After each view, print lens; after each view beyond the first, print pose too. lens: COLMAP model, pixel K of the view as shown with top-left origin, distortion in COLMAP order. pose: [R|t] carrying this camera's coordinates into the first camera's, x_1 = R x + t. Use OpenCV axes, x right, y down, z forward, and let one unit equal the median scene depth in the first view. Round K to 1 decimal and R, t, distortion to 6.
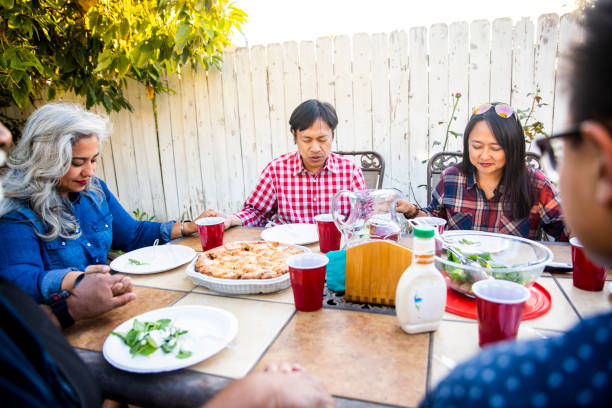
lens RADIAL K [[418.8, 0, 306.0], [0, 418.8, 204.0], [0, 0, 1]] dist [-0.111141, 0.090003]
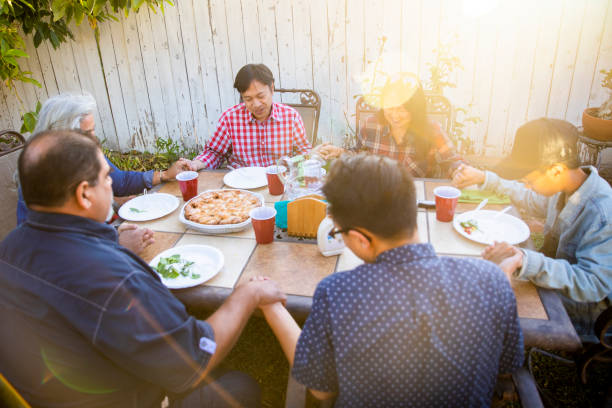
lens RADIAL K [[420.0, 0, 306.0], [0, 420.0, 204.0], [0, 0, 1]] dist [-0.109970, 0.090985]
pose [[0.991188, -0.035100, 0.127724, -0.017290], [0.005126, 0.973693, 0.227807, -0.117237], [-0.132360, -0.225145, 0.965293, -0.245604]]
